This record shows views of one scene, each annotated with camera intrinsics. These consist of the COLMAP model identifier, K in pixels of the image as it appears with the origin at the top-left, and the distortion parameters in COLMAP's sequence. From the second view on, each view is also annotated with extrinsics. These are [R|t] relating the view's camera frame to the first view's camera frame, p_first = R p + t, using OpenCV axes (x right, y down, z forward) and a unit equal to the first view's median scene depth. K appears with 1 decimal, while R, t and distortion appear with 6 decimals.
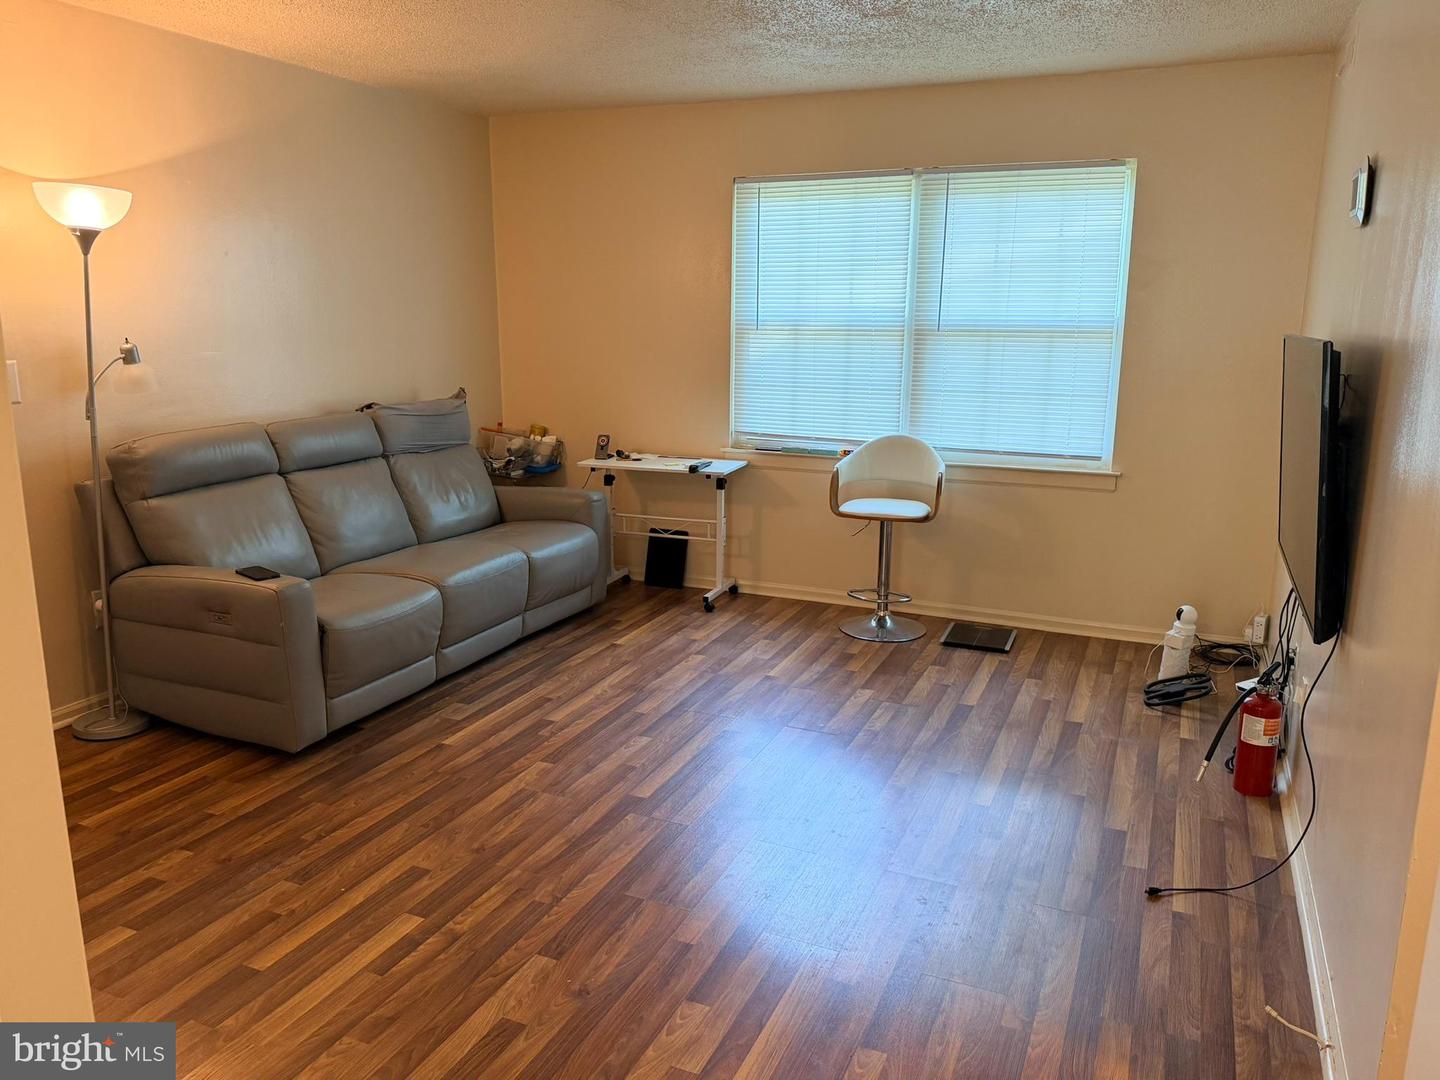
lens RADIAL K [[1067.0, 0, 720.0], [0, 1067.0, 540.0], [0, 0, 1]] dist [0.172155, -0.266037]
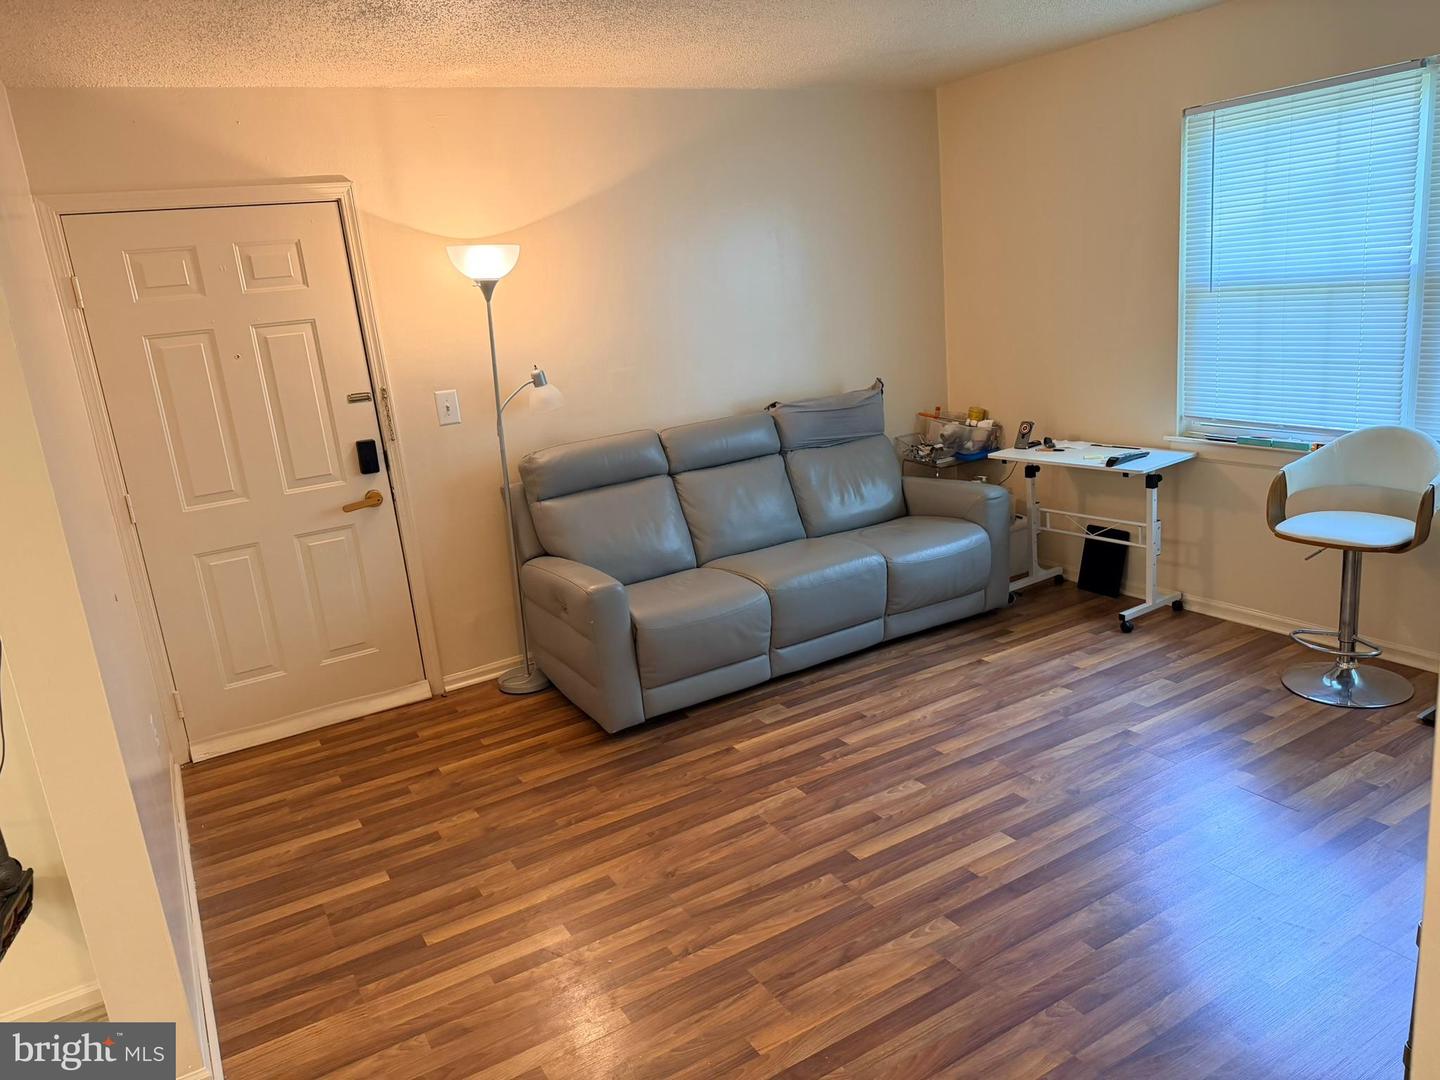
lens RADIAL K [[1013.7, 0, 720.0], [0, 1013.7, 540.0], [0, 0, 1]] dist [0.135100, -0.232874]
pose [[0.803549, 0.065457, -0.591628, 0.238117], [-0.026300, 0.996869, 0.074571, -0.066203], [0.594657, -0.044362, 0.802755, 0.171968]]
